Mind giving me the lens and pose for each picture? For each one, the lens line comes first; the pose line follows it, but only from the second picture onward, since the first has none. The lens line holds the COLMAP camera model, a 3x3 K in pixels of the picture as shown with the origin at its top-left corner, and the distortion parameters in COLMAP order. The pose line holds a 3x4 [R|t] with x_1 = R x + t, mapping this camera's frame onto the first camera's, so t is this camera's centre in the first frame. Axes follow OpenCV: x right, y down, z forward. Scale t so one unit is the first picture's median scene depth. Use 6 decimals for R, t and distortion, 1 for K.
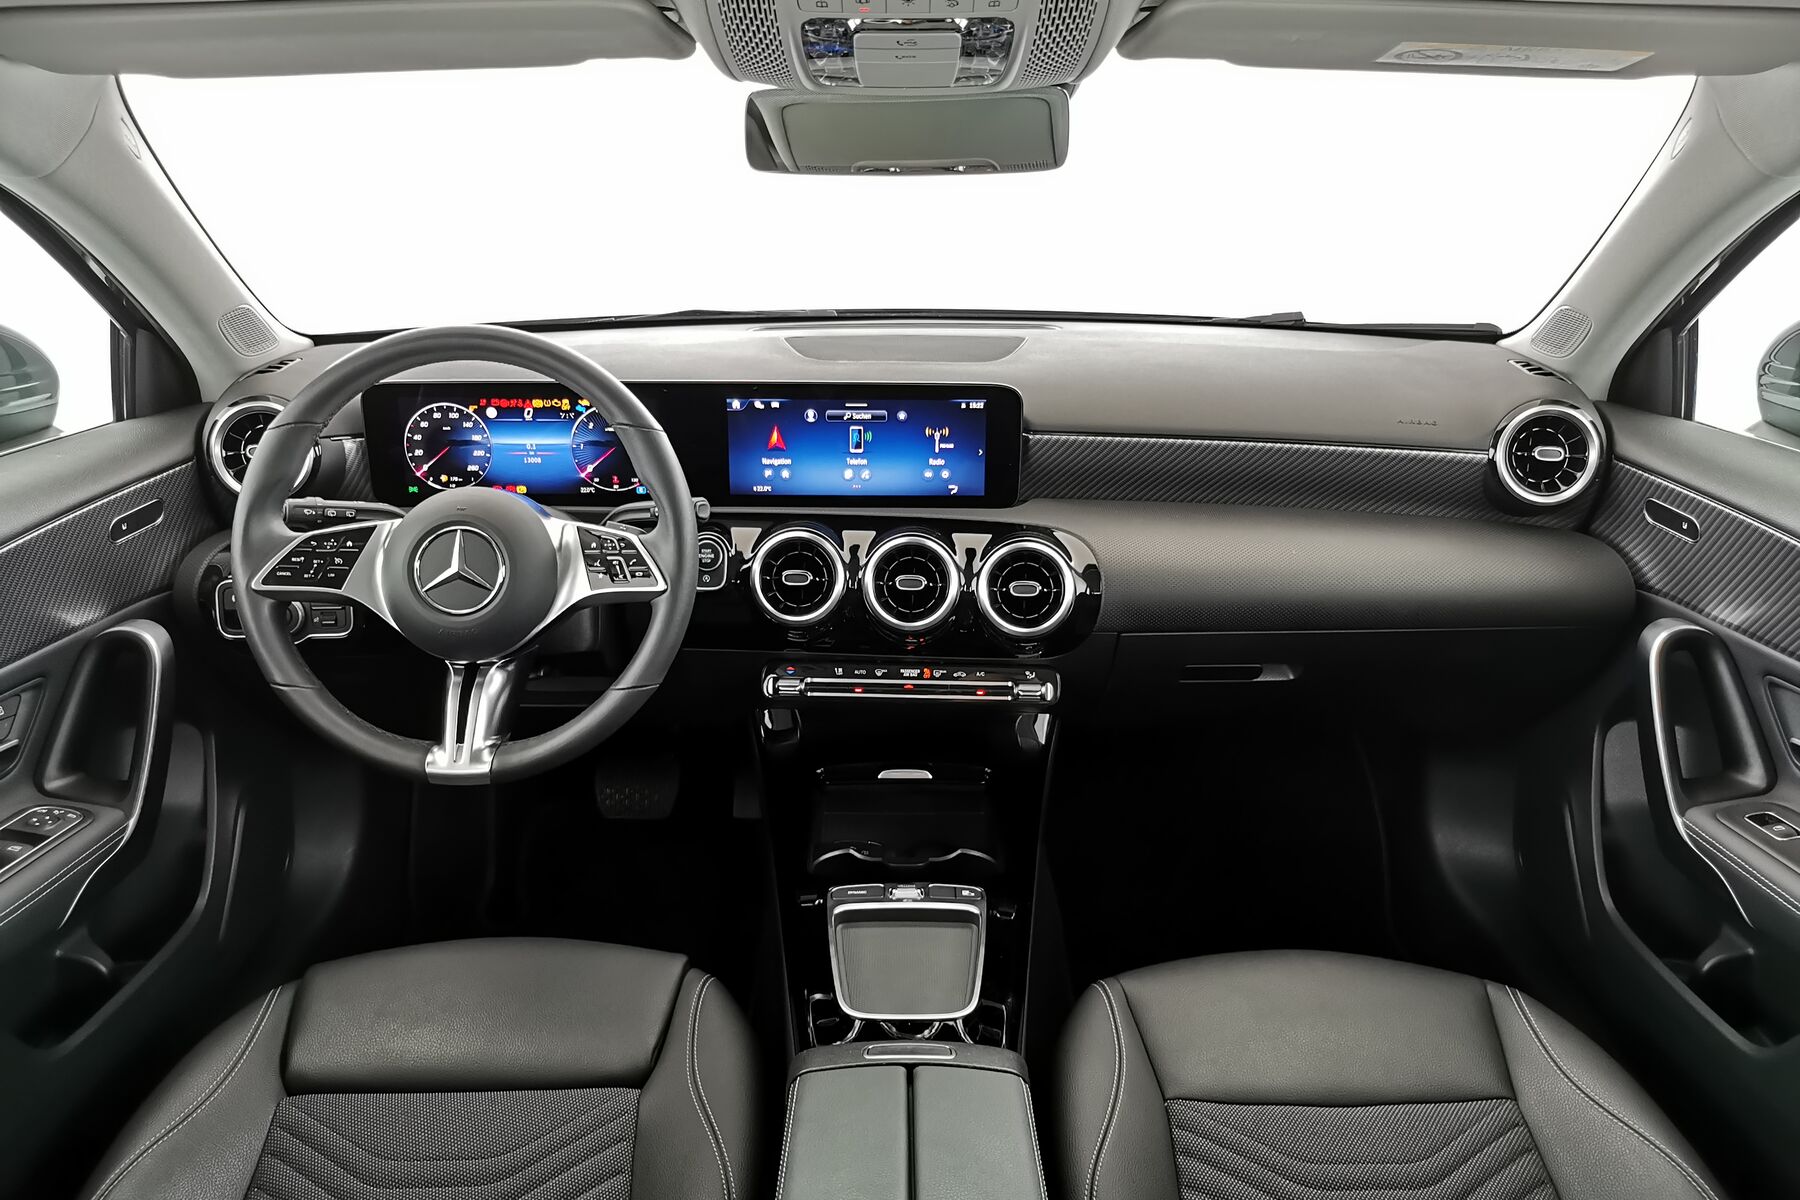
lens RADIAL K [[1379.6, 0, 900.0], [0, 1379.6, 600.0], [0, 0, 1]] dist [0.008834, -0.002342]
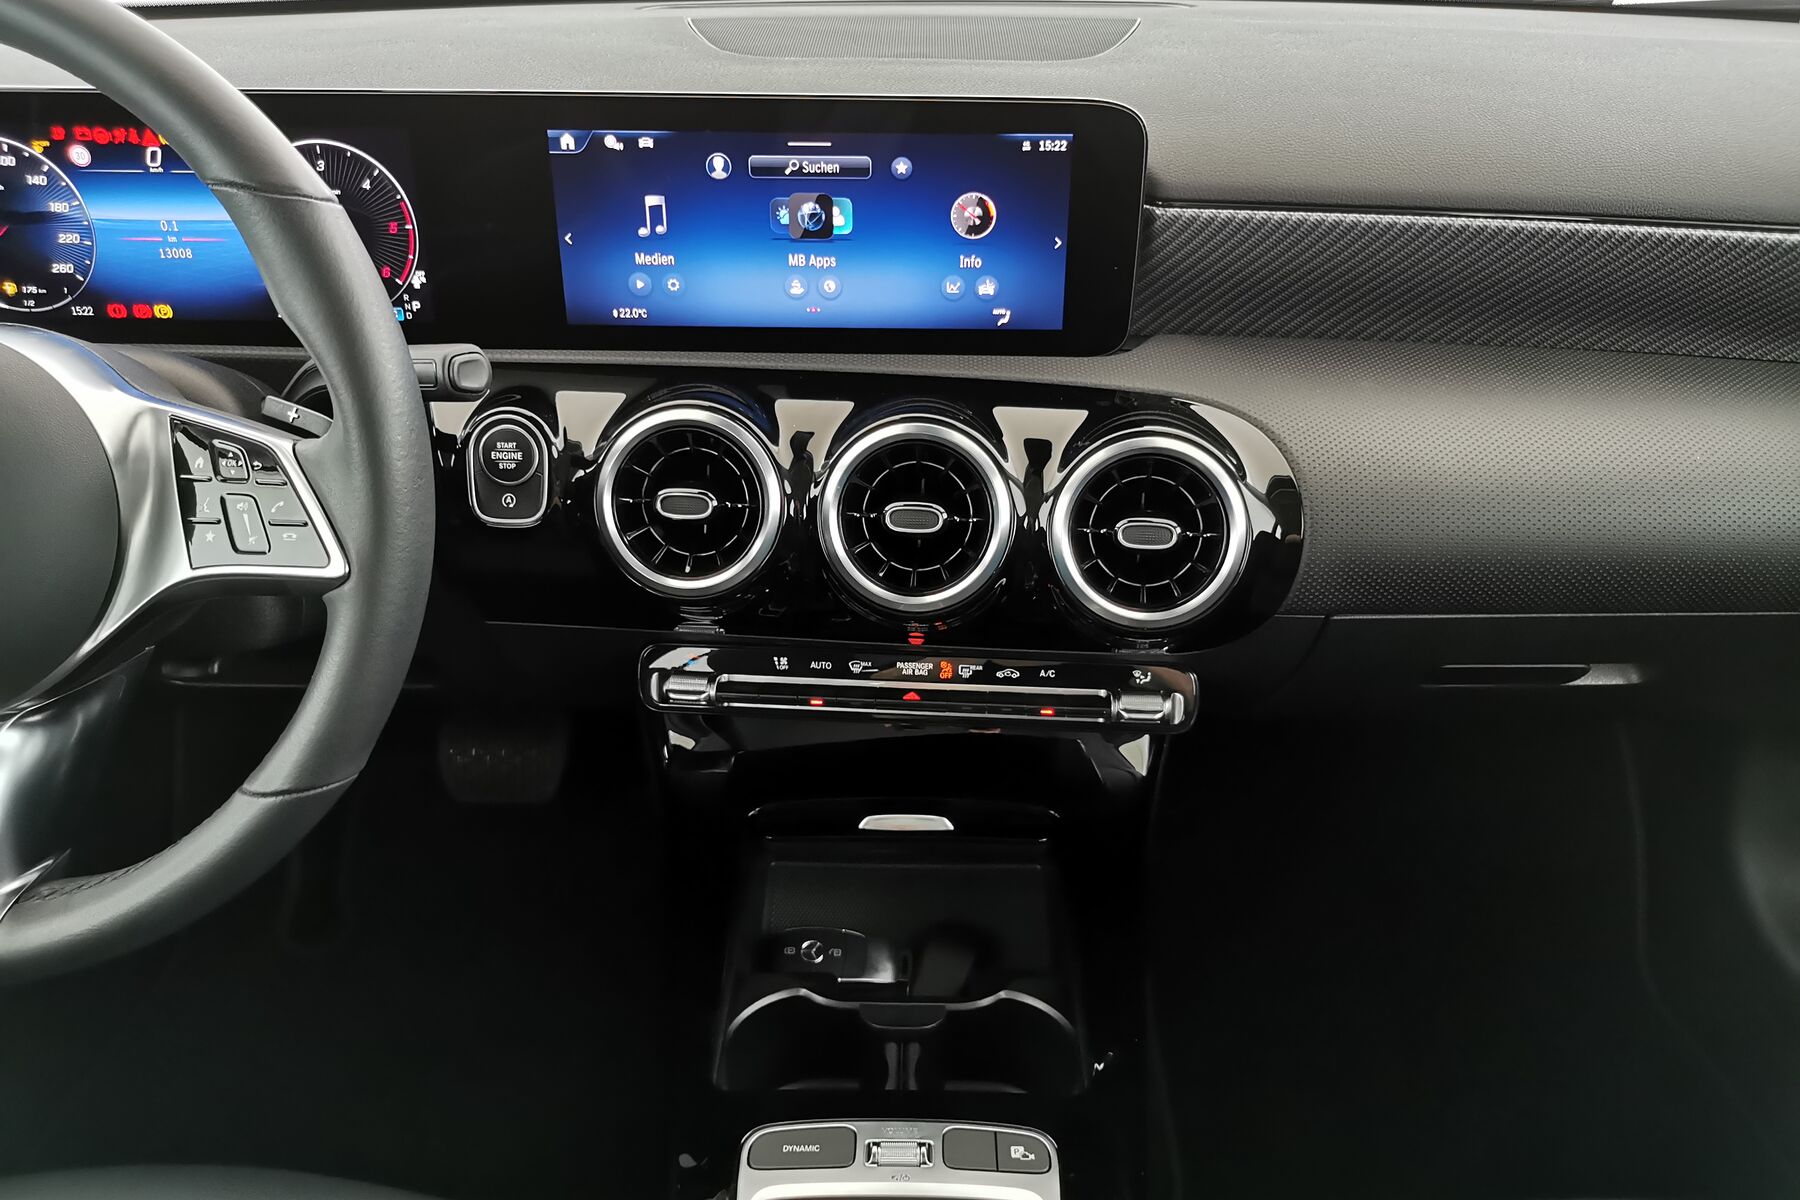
lens RADIAL K [[1399.4, 0, 906.1], [0, 1399.4, 601.0], [0, 0, 1]] dist [0.012733, -0.006390]
pose [[0.999857, 0.008978, -0.014362, 0.011787], [-0.006507, 0.986494, 0.163666, -0.062660], [0.015637, -0.163549, 0.986411, 0.482739]]
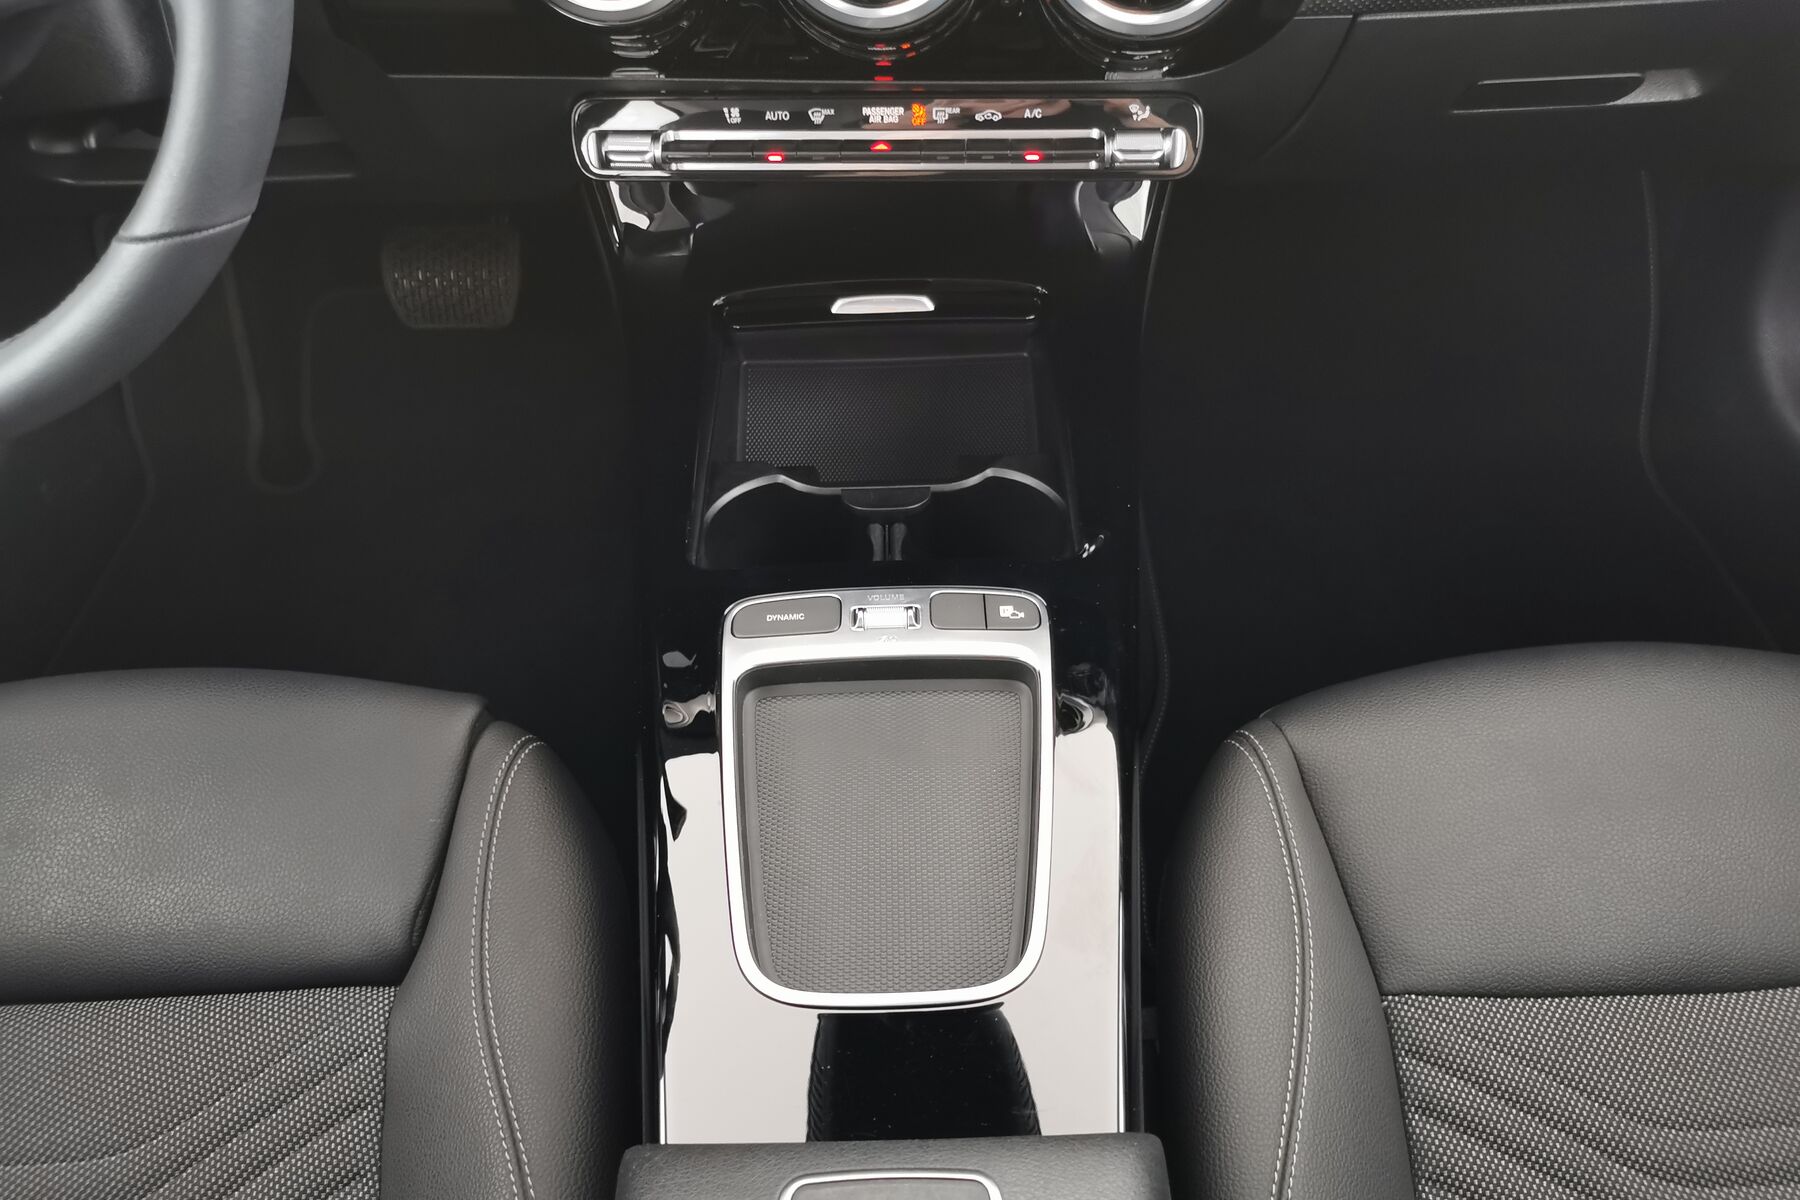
lens RADIAL K [[1399.4, 0, 906.1], [0, 1399.4, 601.0], [0, 0, 1]] dist [0.012733, -0.006390]
pose [[0.999595, -0.027243, -0.008251, 0.014893], [0.028037, 0.892152, 0.450865, -0.014964], [-0.004922, -0.450914, 0.892554, 0.509189]]
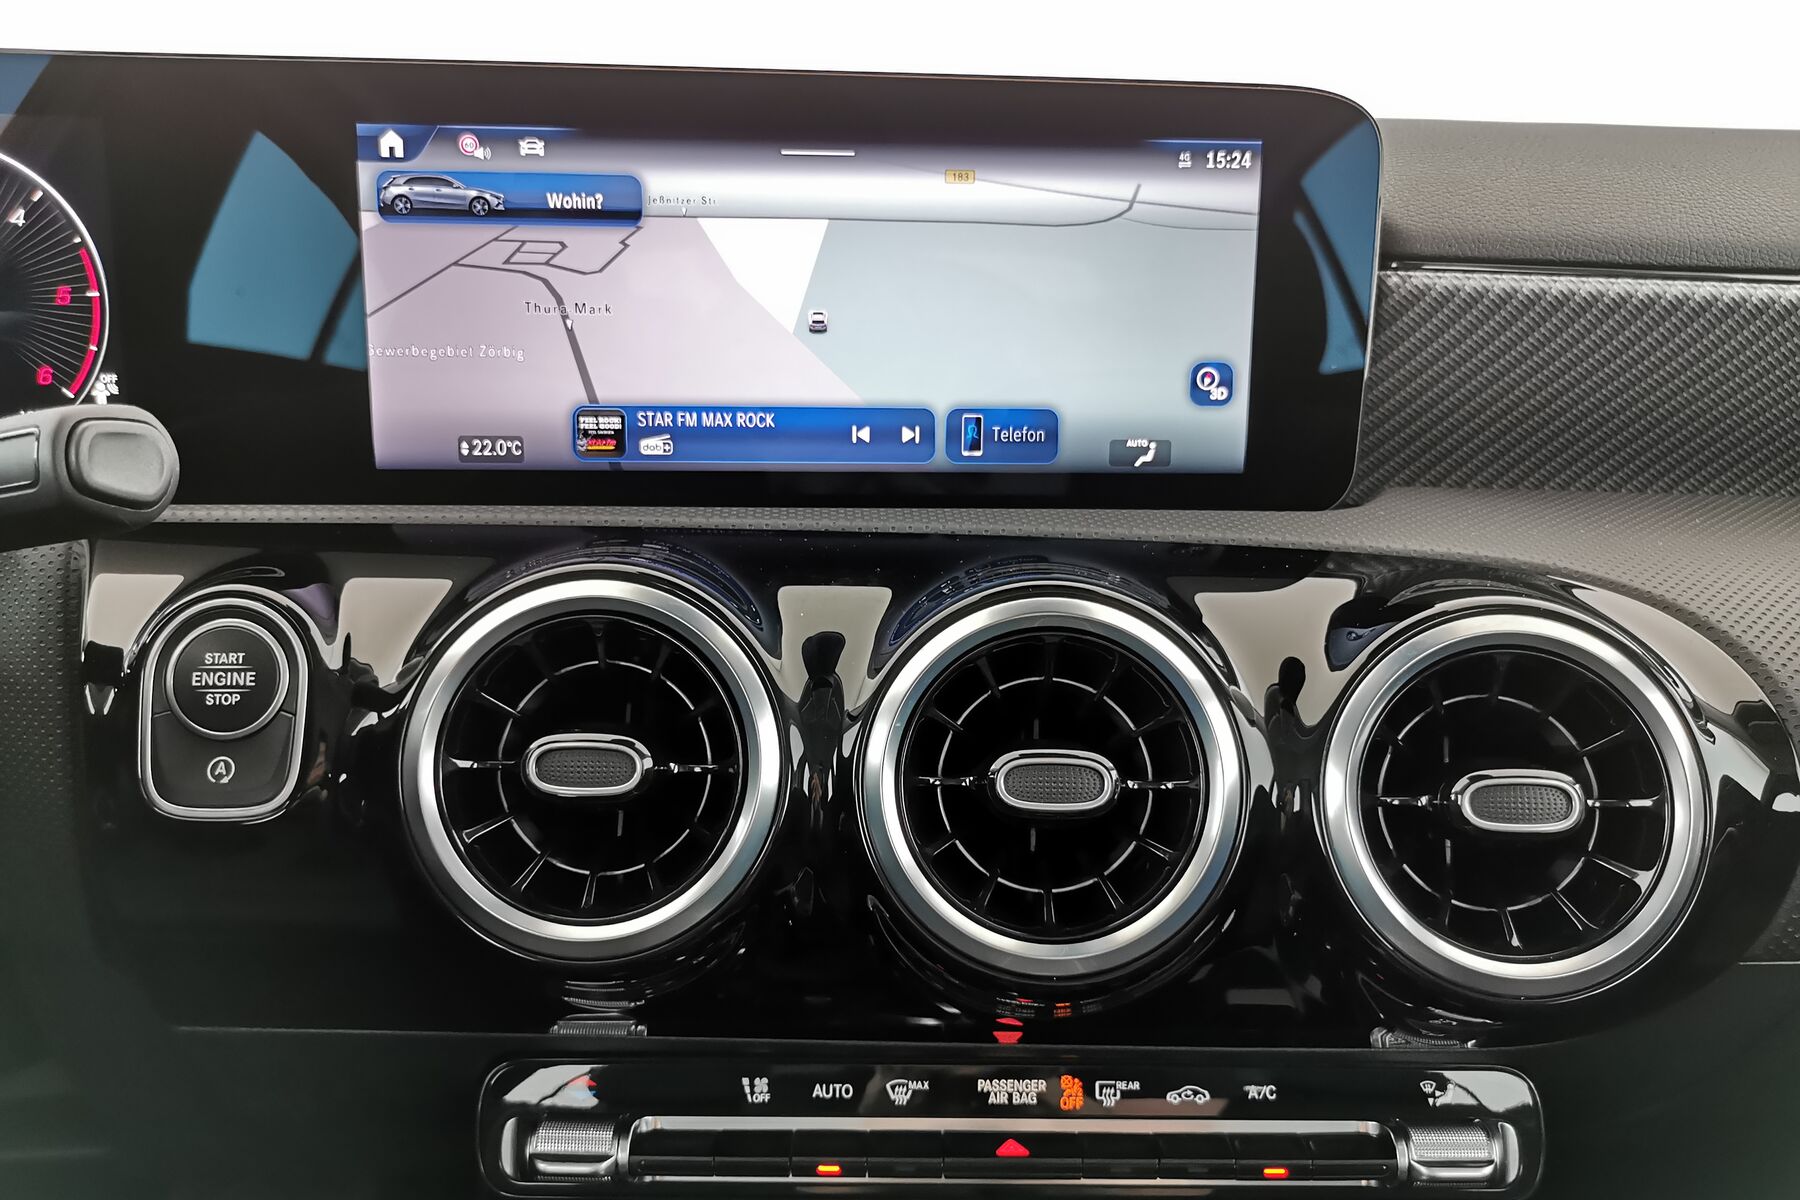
lens RADIAL K [[1399.4, 0, 906.1], [0, 1399.4, 601.0], [0, 0, 1]] dist [0.012733, -0.006390]
pose [[0.997462, -0.004297, 0.071066, -0.034893], [0.011411, 0.994922, -0.099995, -0.018904], [-0.070276, 0.100552, 0.992447, 0.723728]]
